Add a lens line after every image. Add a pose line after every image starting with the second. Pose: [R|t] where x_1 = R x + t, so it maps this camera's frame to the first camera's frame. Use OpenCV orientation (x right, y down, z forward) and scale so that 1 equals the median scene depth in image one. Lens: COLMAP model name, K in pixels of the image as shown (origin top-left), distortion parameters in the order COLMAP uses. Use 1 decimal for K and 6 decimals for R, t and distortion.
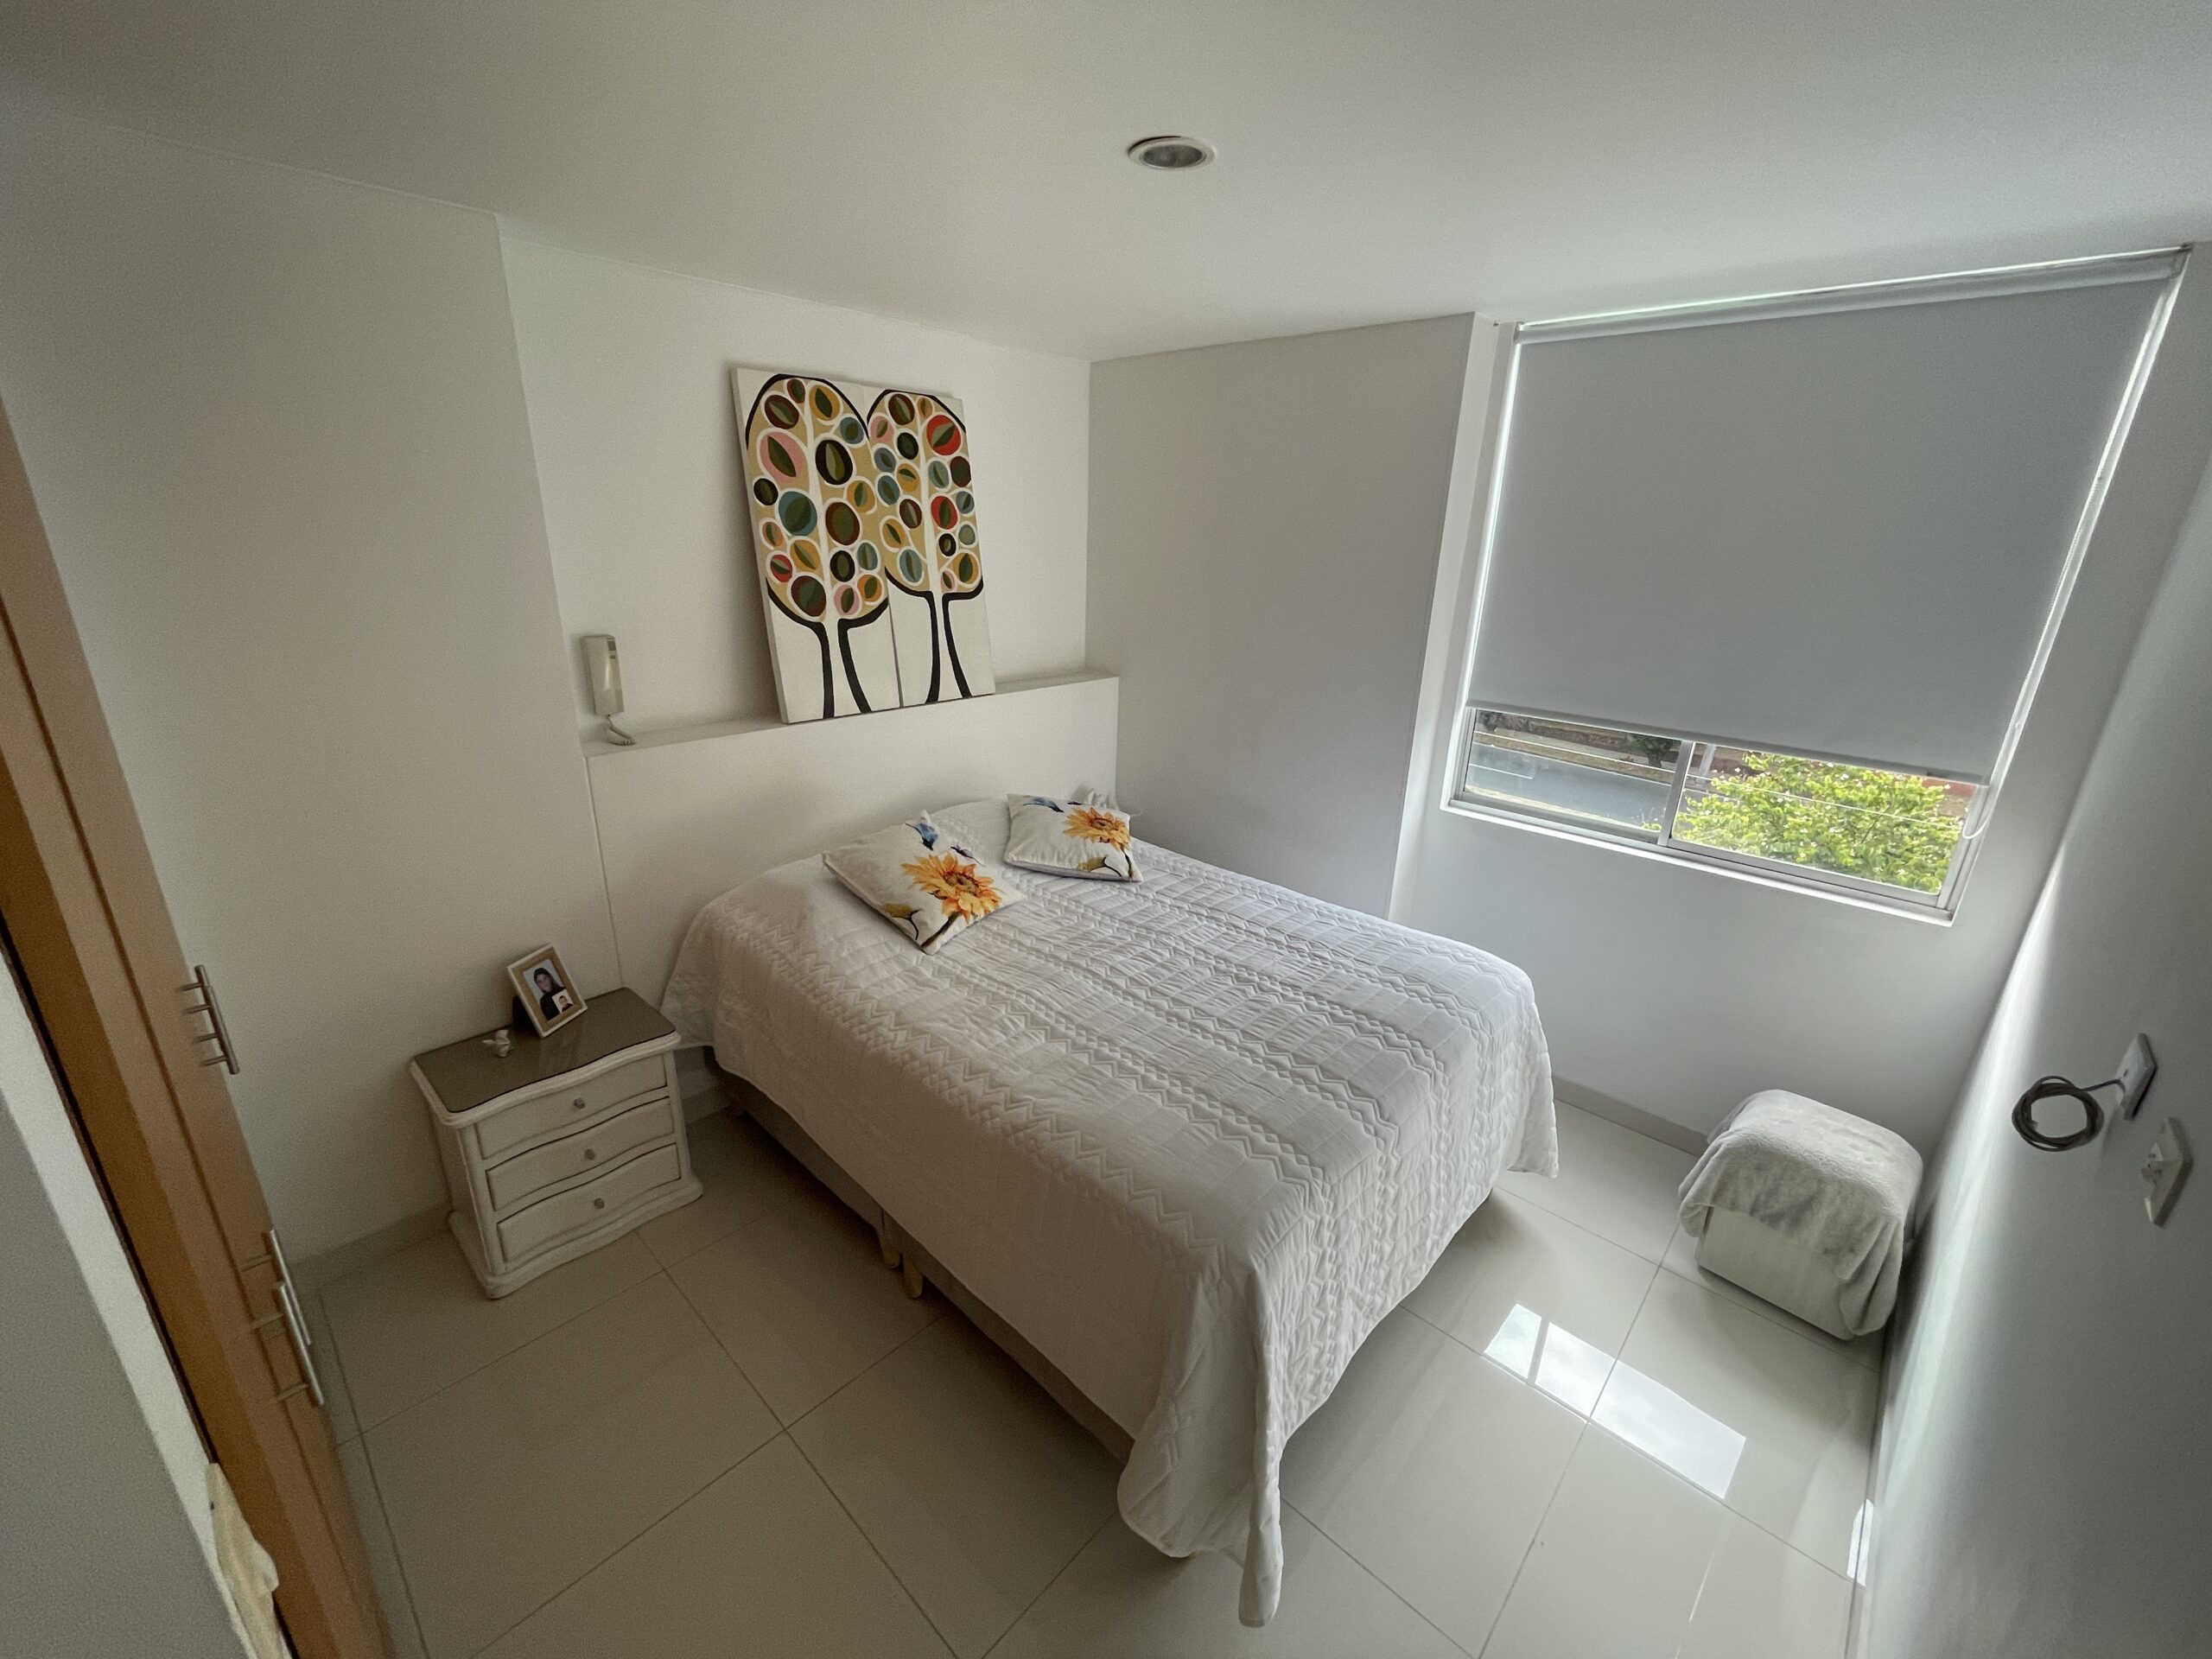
lens RADIAL K [[898.7, 0, 1105.1], [0, 898.7, 833.0], [0, 0, 1]] dist [-0.001903, 0.000489]
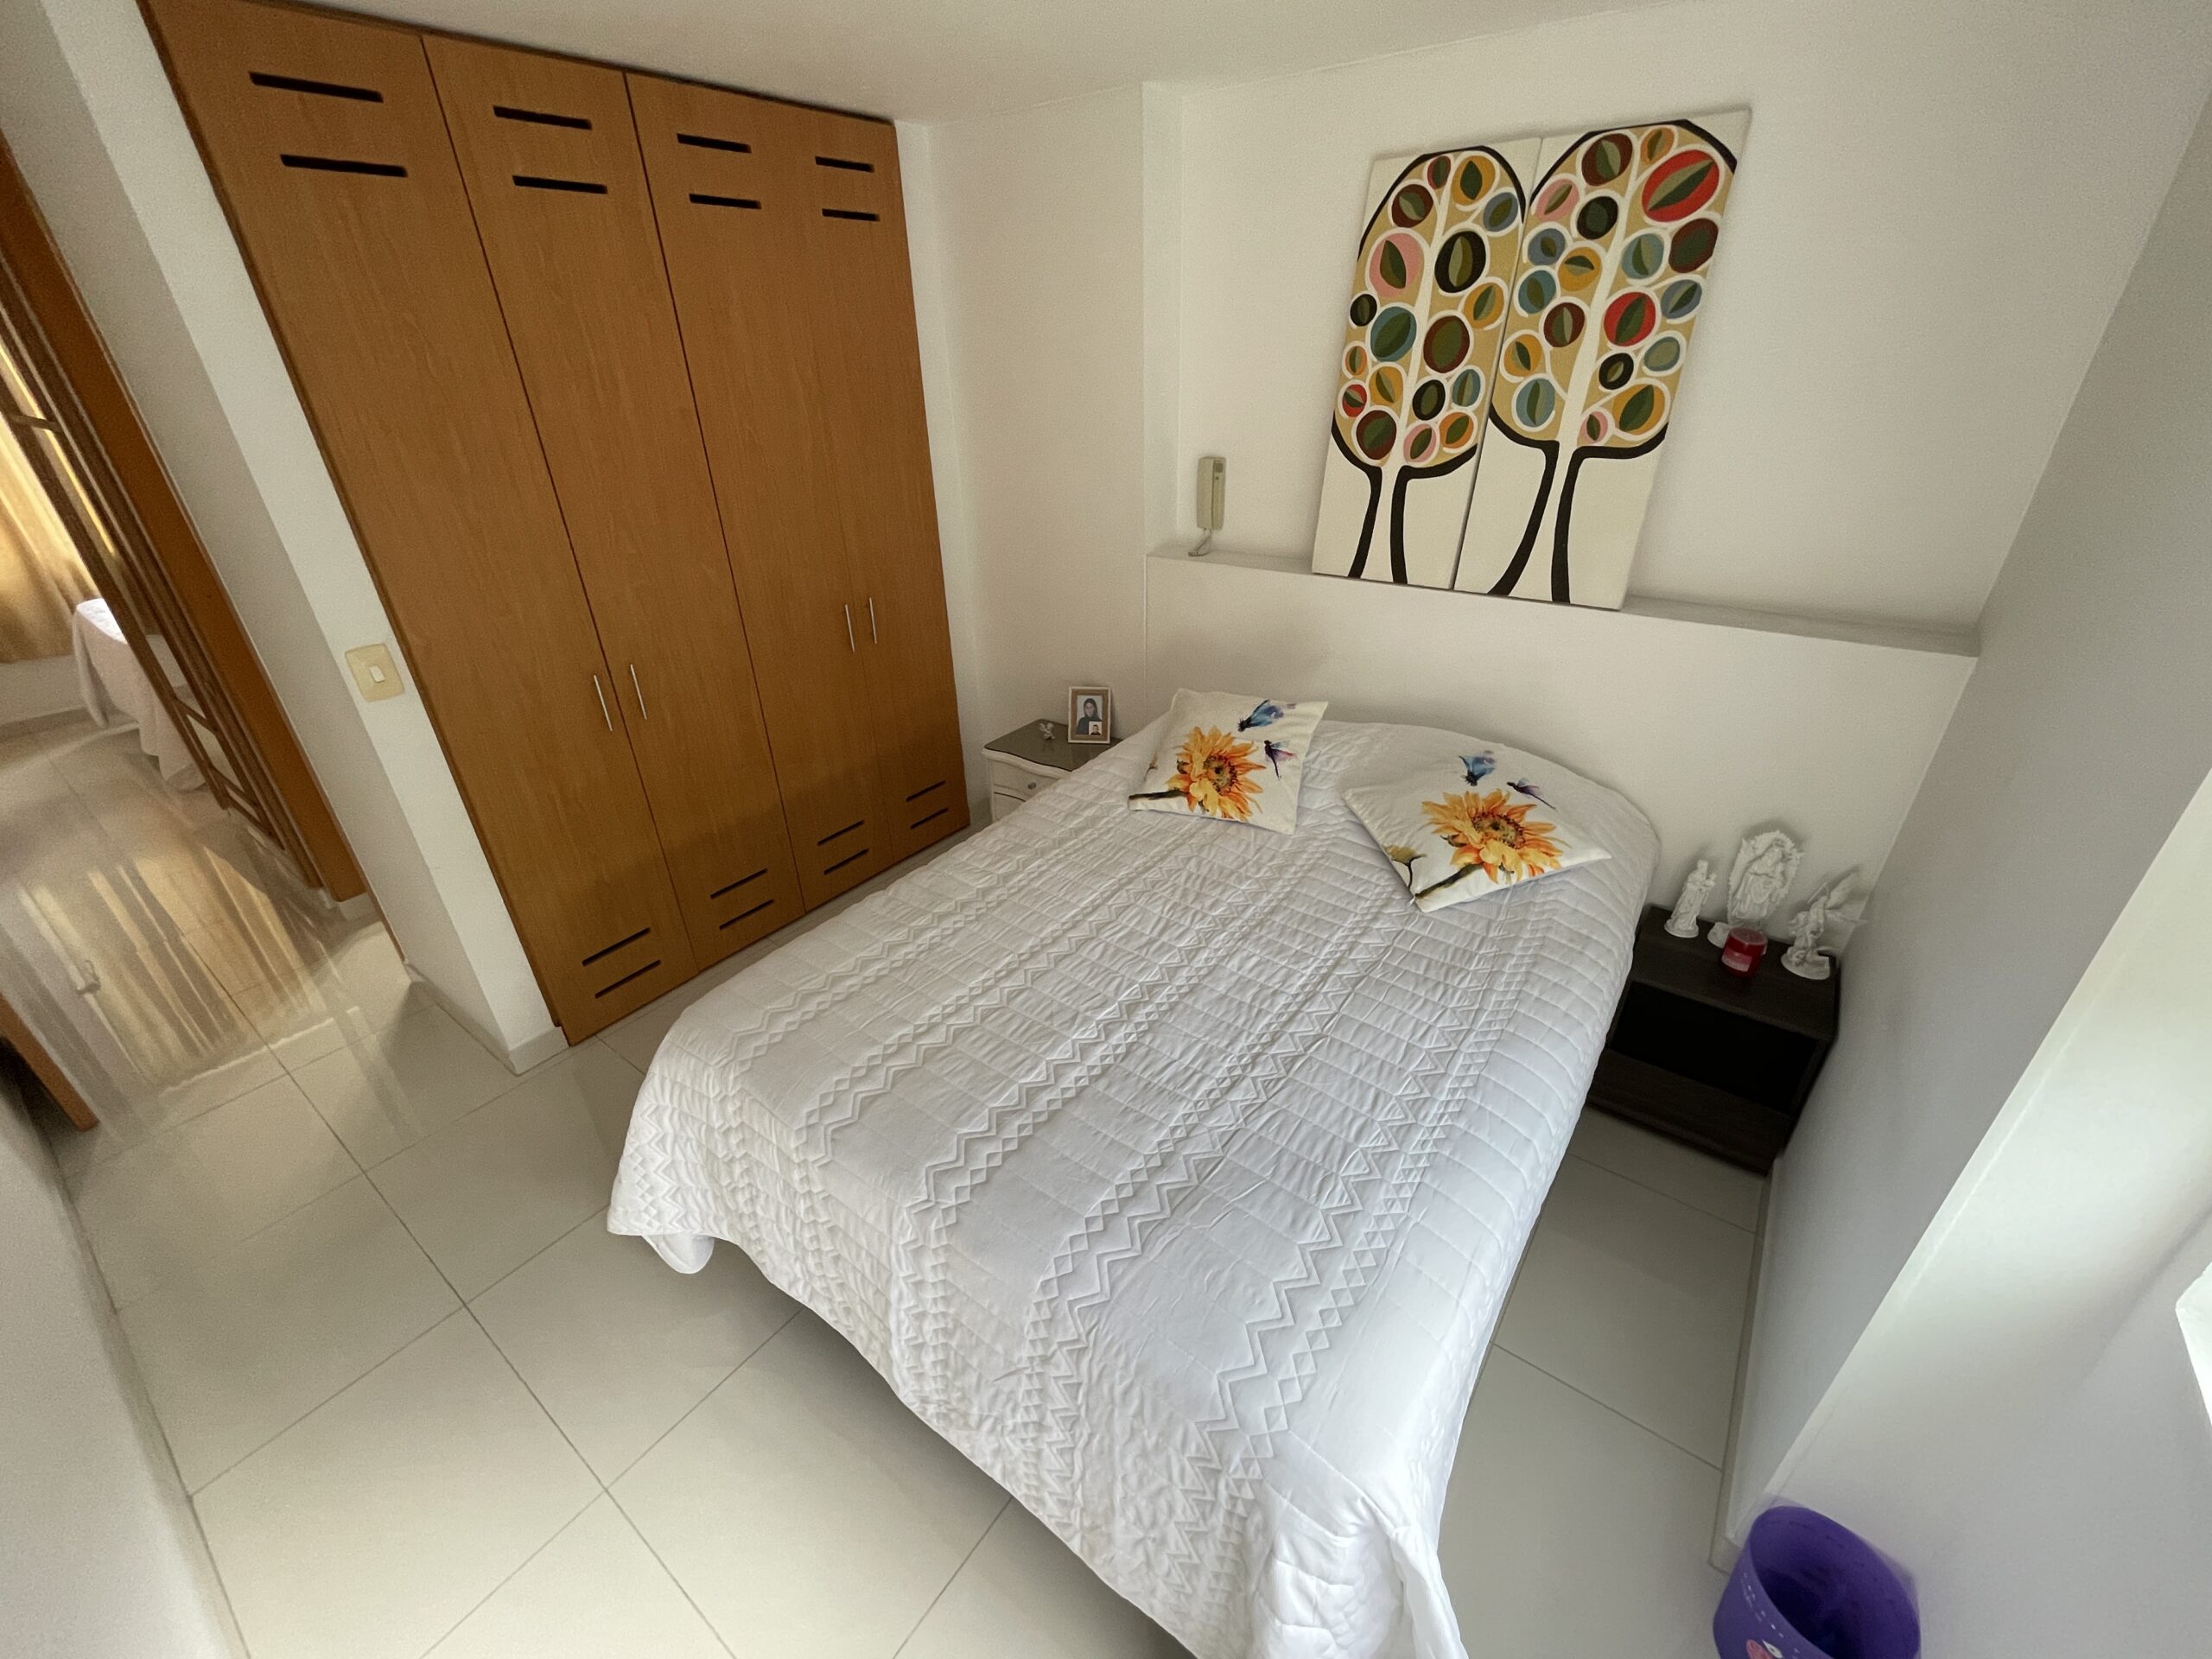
lens RADIAL K [[898.7, 0, 1103.4], [0, 898.7, 827.7], [0, 0, 1]] dist [-0.001903, 0.000489]
pose [[0.112807, 0.445769, -0.888012, 0.575066], [-0.297843, 0.867790, 0.397781, -0.193746], [0.947926, 0.219616, 0.230662, 0.607923]]
